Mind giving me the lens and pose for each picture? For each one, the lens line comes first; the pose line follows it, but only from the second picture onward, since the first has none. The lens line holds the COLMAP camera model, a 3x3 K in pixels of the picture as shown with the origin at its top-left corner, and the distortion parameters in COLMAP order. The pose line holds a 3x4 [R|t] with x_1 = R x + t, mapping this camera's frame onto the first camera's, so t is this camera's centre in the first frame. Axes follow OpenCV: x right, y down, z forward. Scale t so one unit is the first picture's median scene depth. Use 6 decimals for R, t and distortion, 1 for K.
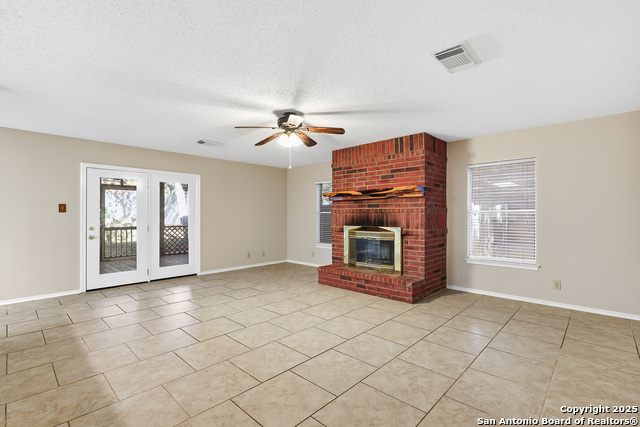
lens RADIAL K [[300.8, 0, 314.3], [0, 300.8, 212.6], [0, 0, 1]] dist [0.000321, 0.000171]
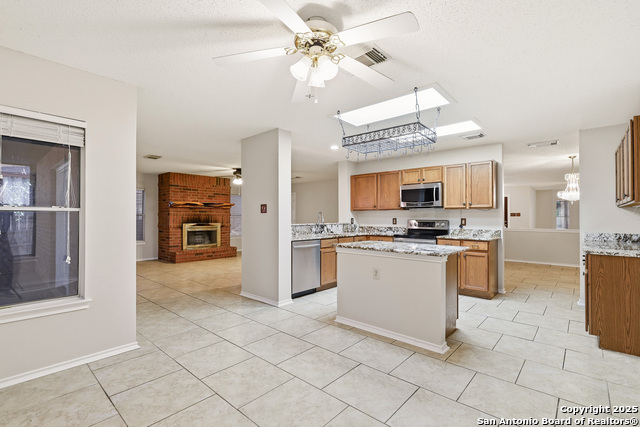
lens RADIAL K [[306.9, 0, 353.2], [0, 306.9, 214.6], [0, 0, 1]] dist [-0.000287, 0.000200]
pose [[-0.126642, 0.007761, 0.991918, -1.817838], [-0.011513, 0.999891, -0.009294, 0.001394], [-0.991882, -0.012597, -0.126539, 0.380844]]
